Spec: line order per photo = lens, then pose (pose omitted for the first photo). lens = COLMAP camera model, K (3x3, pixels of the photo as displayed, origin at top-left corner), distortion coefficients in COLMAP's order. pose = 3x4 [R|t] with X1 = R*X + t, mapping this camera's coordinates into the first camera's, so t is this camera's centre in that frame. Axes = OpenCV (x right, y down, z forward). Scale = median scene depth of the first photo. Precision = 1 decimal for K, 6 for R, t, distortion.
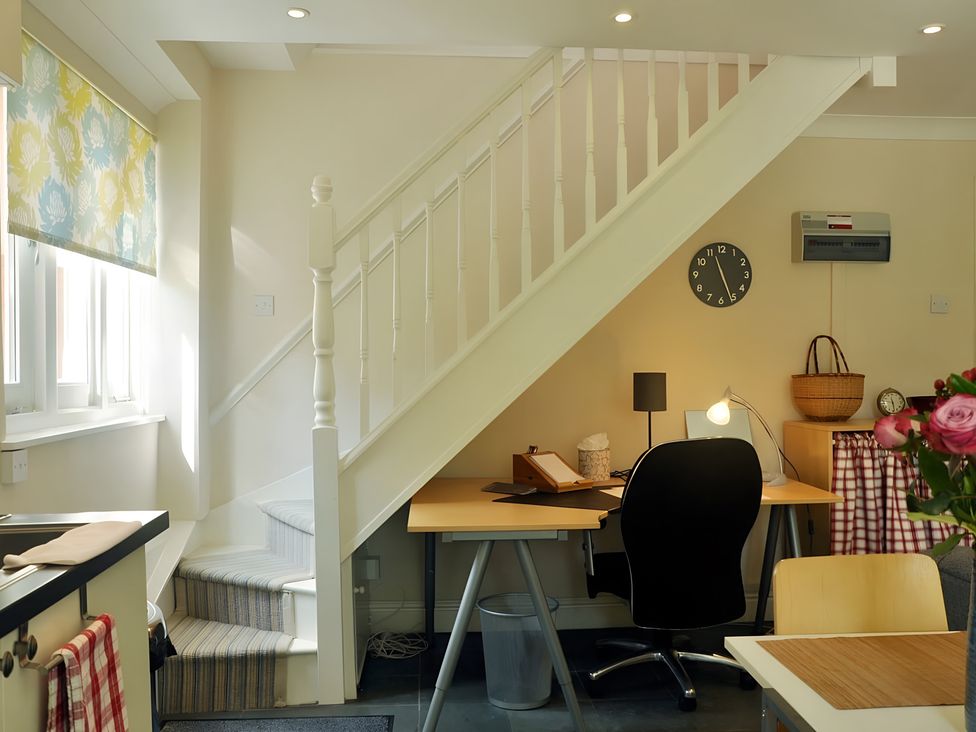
lens RADIAL K [[891.5, 0, 488.0], [0, 891.5, 366.0], [0, 0, 1]] dist [-0.098555, 0.157601]
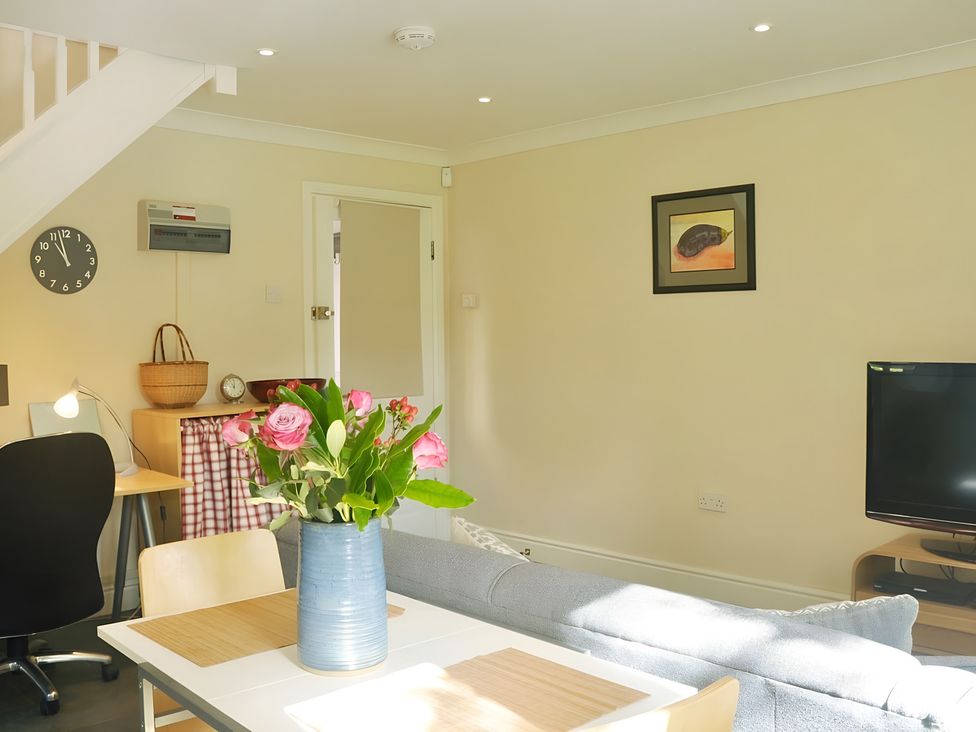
lens RADIAL K [[918.3, 0, 488.0], [0, 918.3, 366.0], [0, 0, 1]] dist [-0.128335, 0.015026]
pose [[0.760539, -0.023028, 0.648884, -0.019245], [0.009349, 0.999656, 0.024519, -0.009448], [-0.649225, -0.012581, 0.760492, -0.034604]]
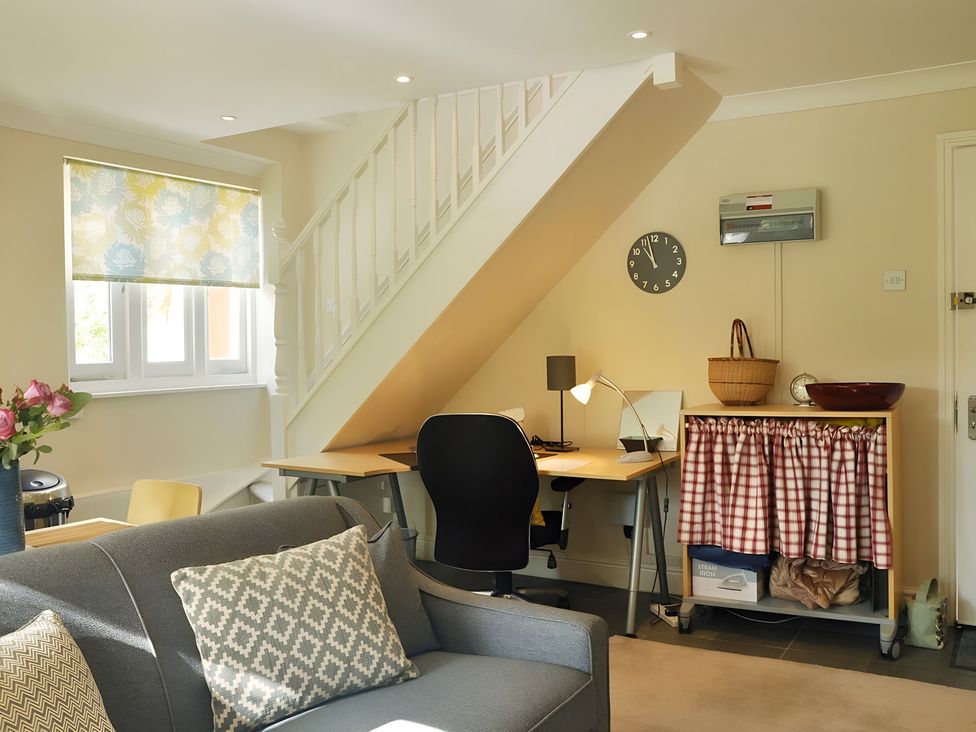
lens RADIAL K [[918.3, 0, 488.0], [0, 918.3, 366.0], [0, 0, 1]] dist [-0.128335, 0.015026]
pose [[0.809943, 0.010787, -0.586409, 0.849463], [0.006611, 0.999599, 0.027519, -0.013767], [0.586471, -0.026166, 0.809548, 0.007211]]
